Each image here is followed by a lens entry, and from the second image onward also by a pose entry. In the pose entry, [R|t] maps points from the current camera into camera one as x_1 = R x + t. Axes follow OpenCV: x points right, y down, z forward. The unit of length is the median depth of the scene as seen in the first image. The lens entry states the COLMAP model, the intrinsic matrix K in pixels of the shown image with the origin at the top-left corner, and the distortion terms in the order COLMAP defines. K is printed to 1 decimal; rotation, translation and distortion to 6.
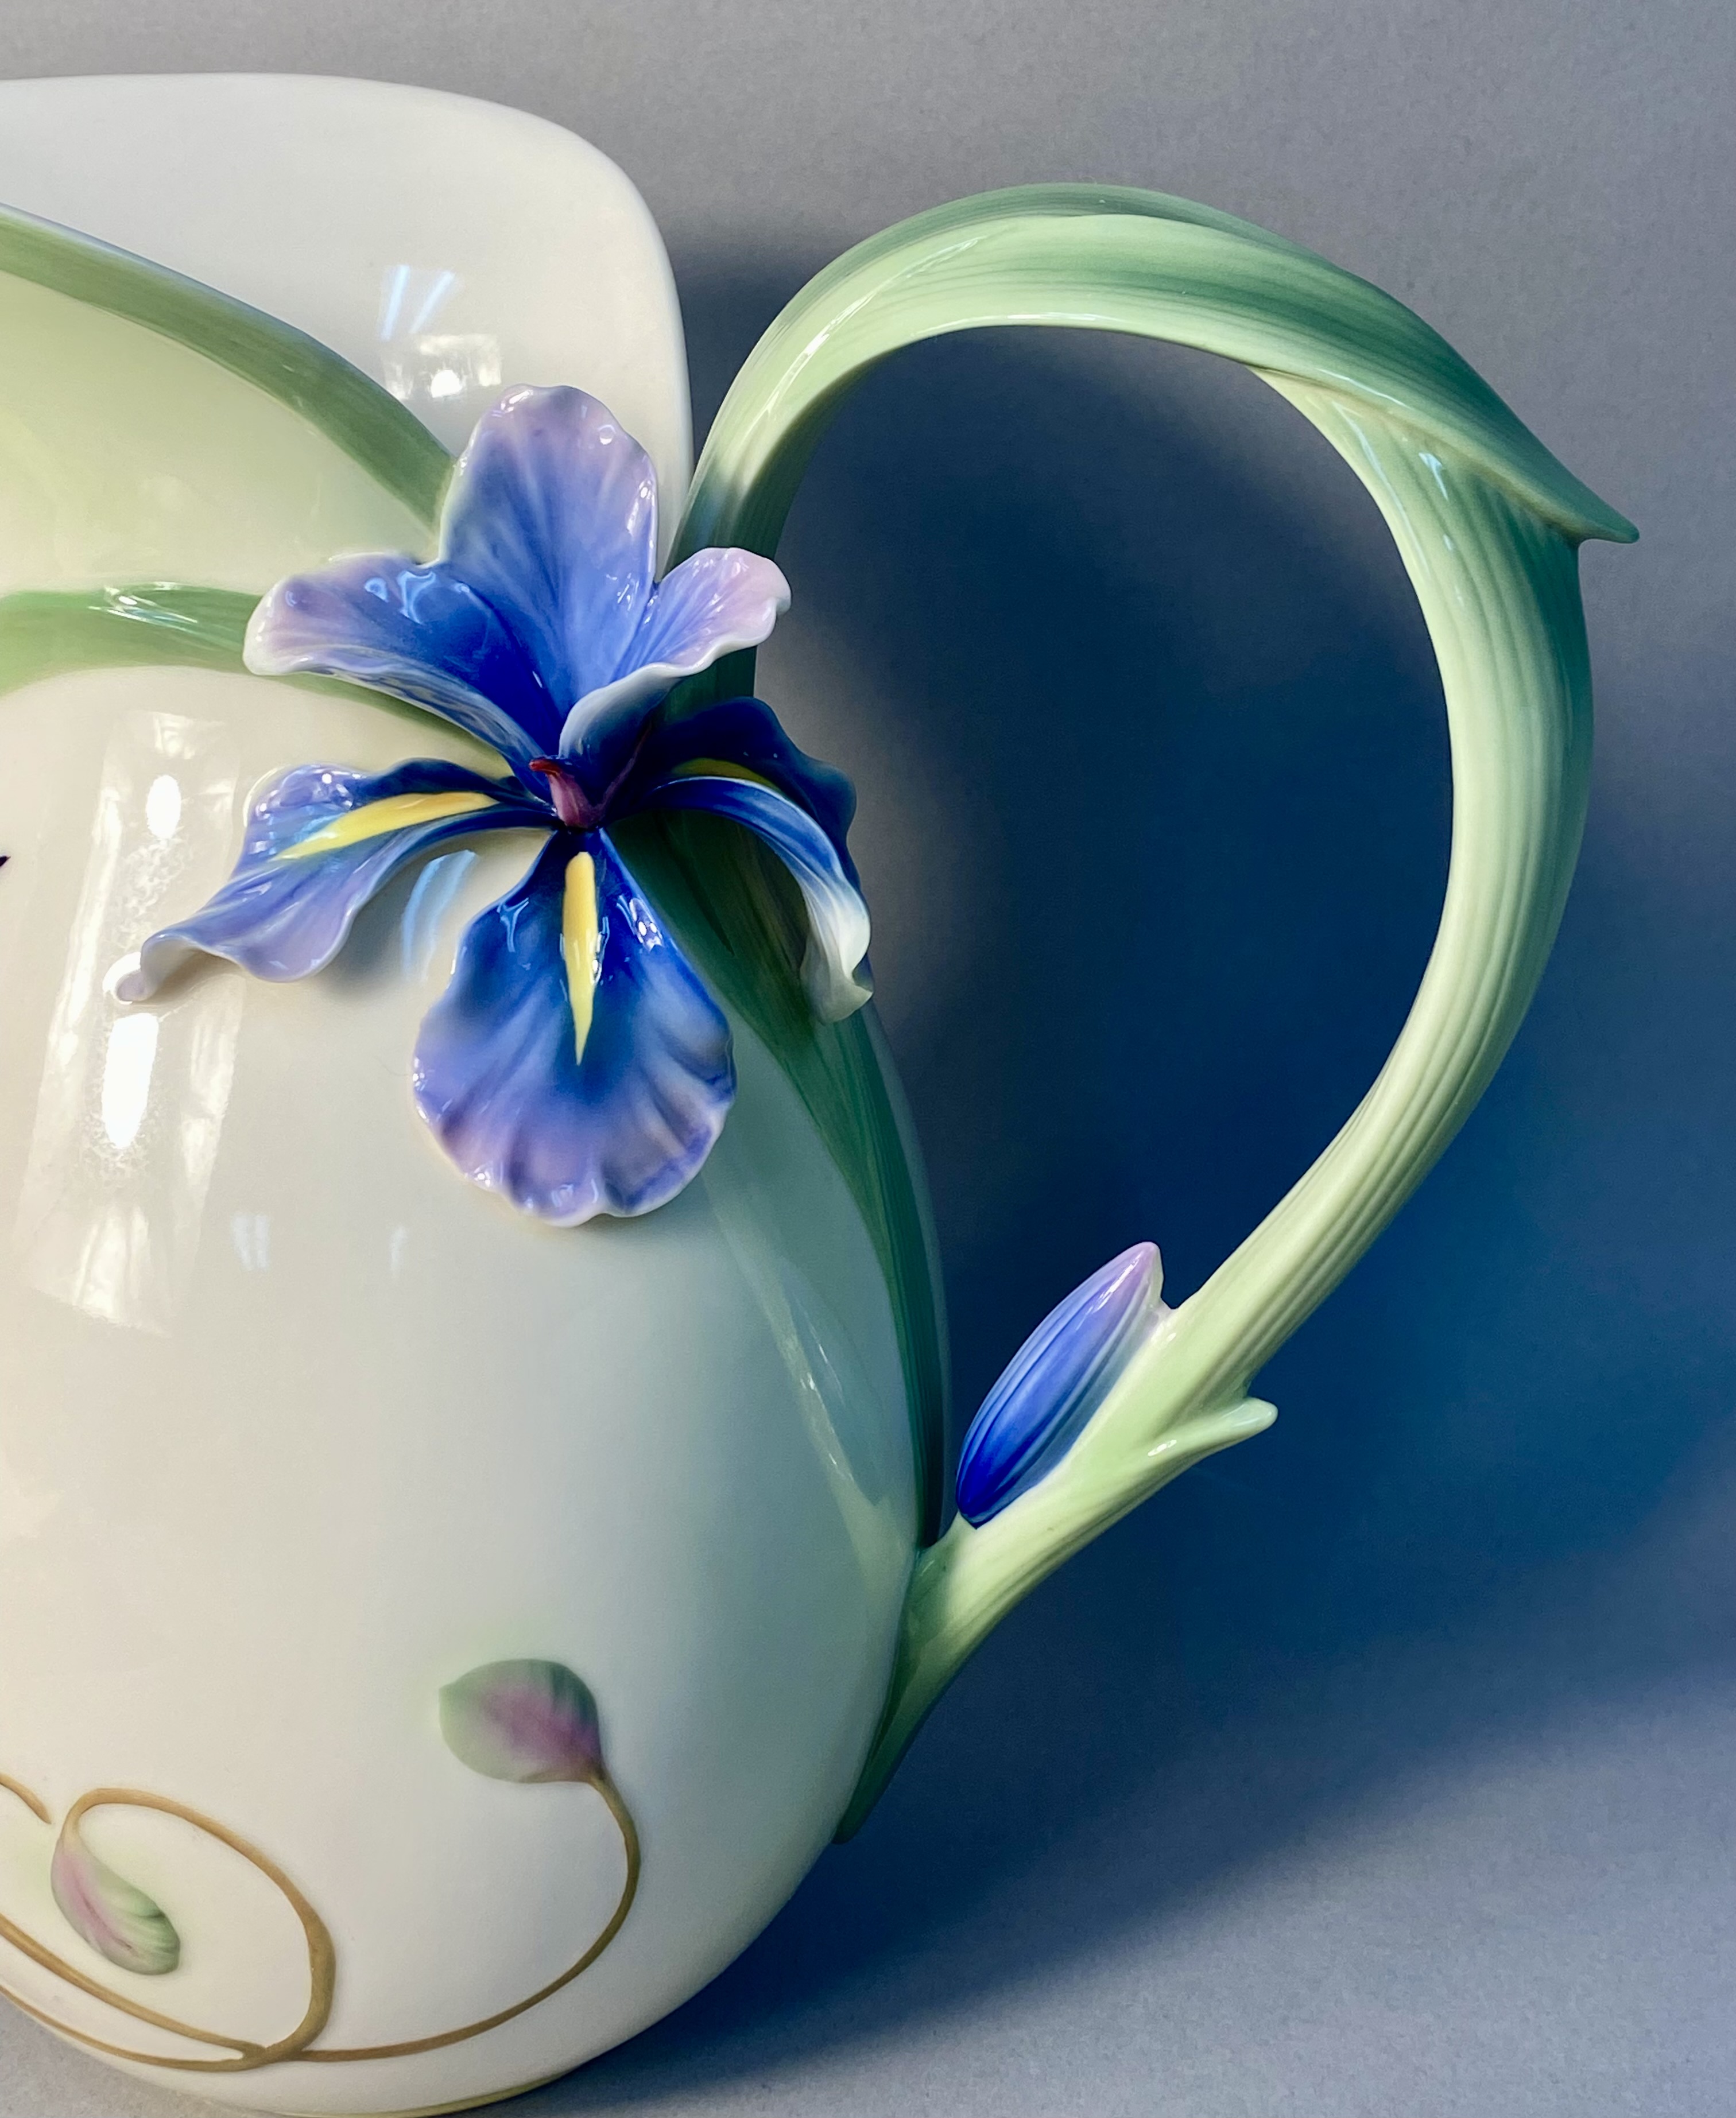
lens RADIAL K [[2867.7, 0, 868.0], [0, 2867.7, 938.1], [0, 0, 1]] dist [0.249915, -0.802892]
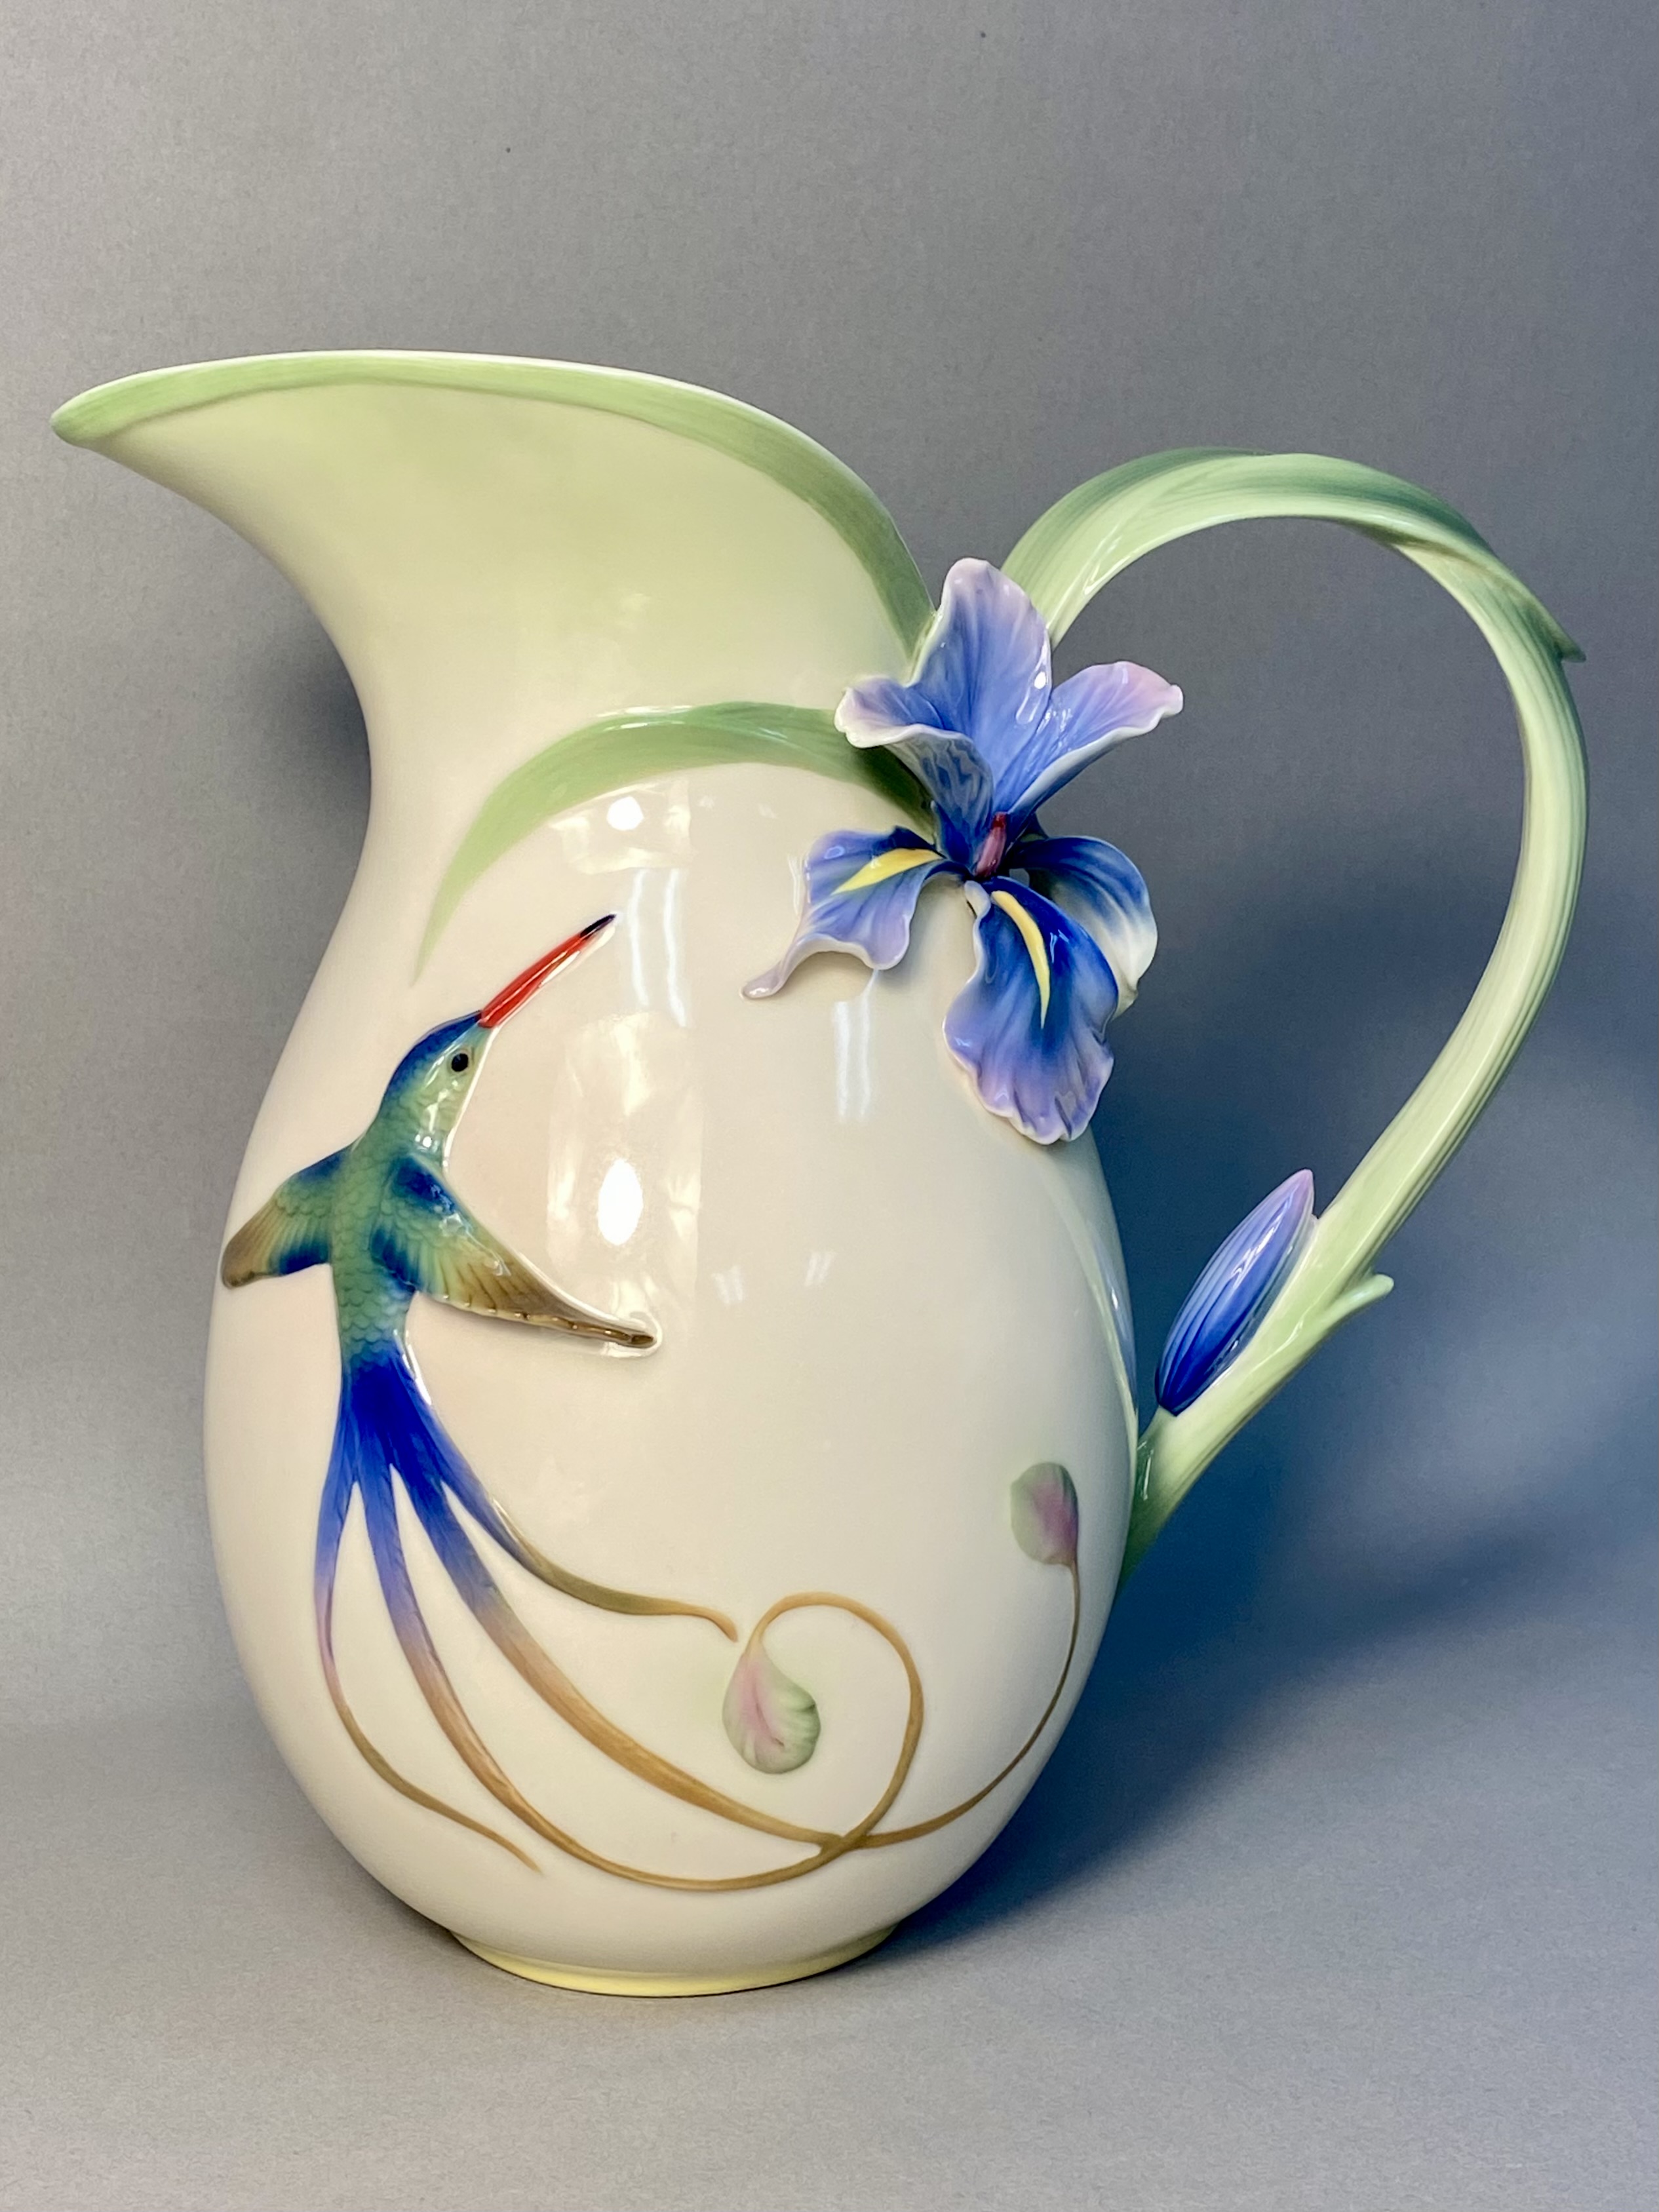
lens RADIAL K [[3229.3, 0, 732.1], [0, 3229.3, 1110.7], [0, 0, 1]] dist [0.209420, 0.007597]
pose [[0.887153, -0.060084, 0.457548, -0.951482], [0.138453, 0.980467, -0.139698, 0.280797], [-0.440217, 0.187283, 0.878143, -0.315005]]
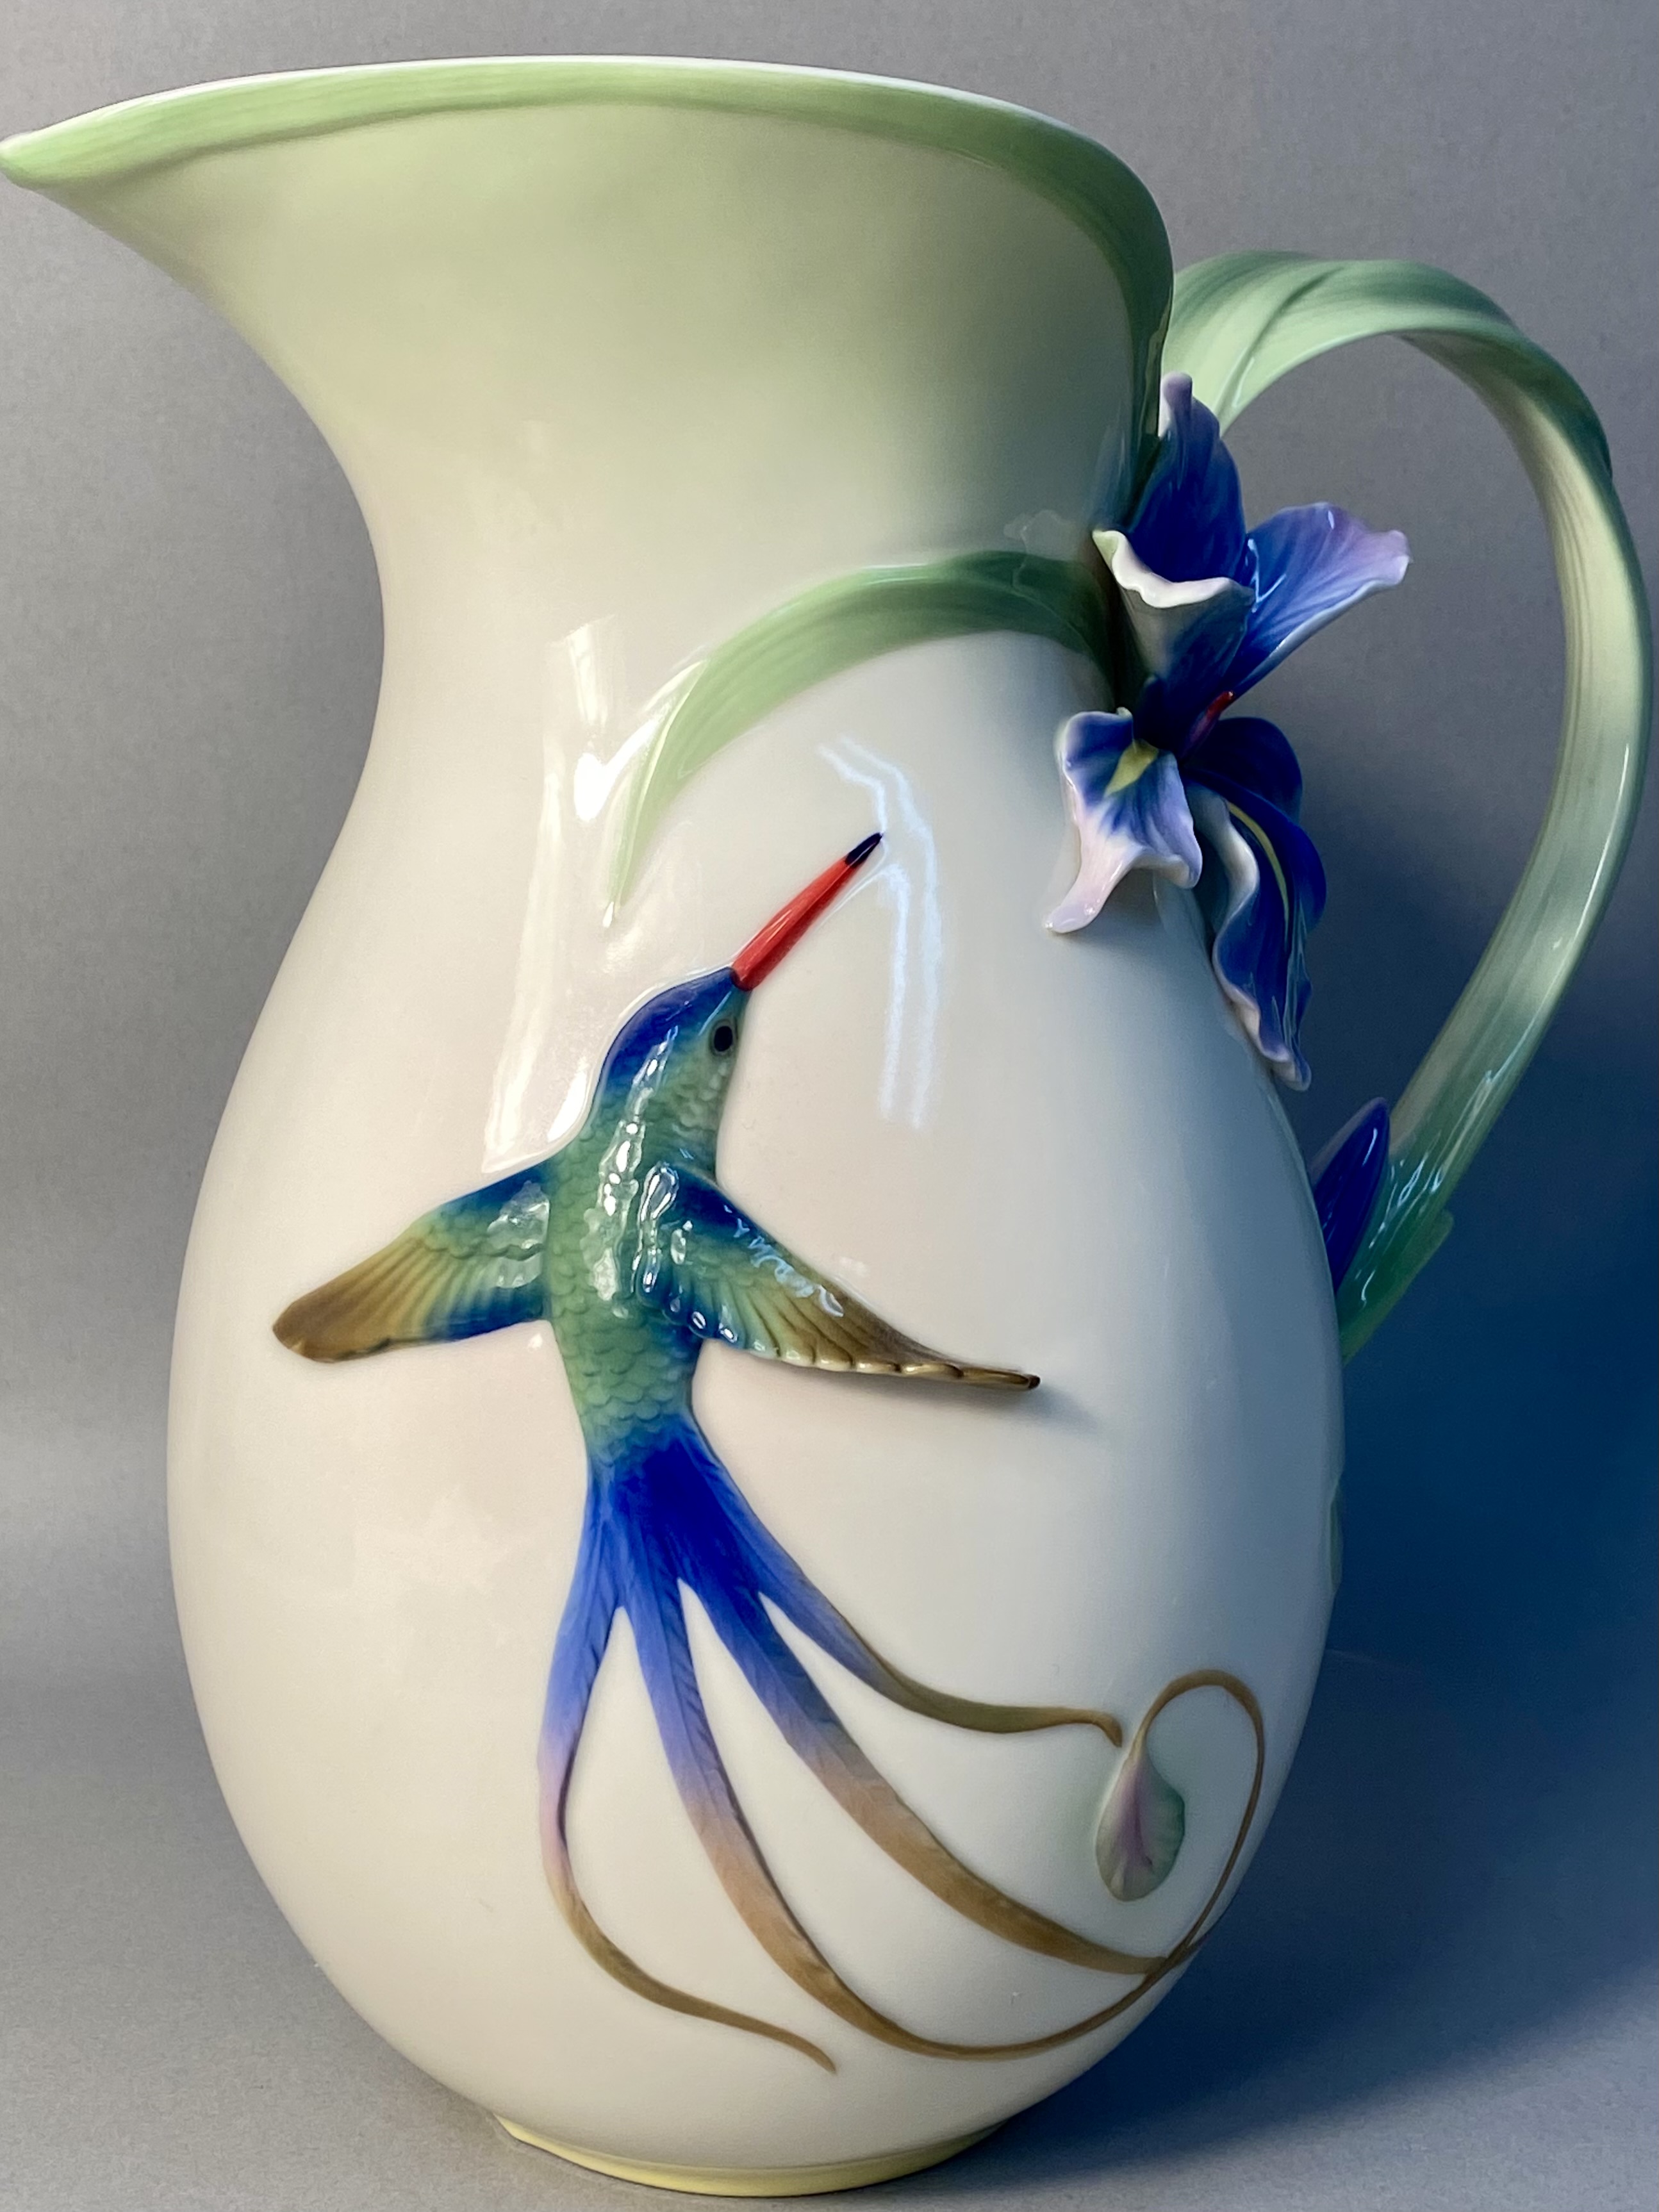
lens RADIAL K [[3229.1, 0, 732.1], [0, 3229.1, 1110.7], [0, 0, 1]] dist [0.209420, 0.007597]
pose [[0.607205, -0.139174, 0.782262, -1.261350], [0.241609, 0.970259, -0.014921, 0.073169], [-0.756920, 0.198062, 0.622771, 0.357095]]
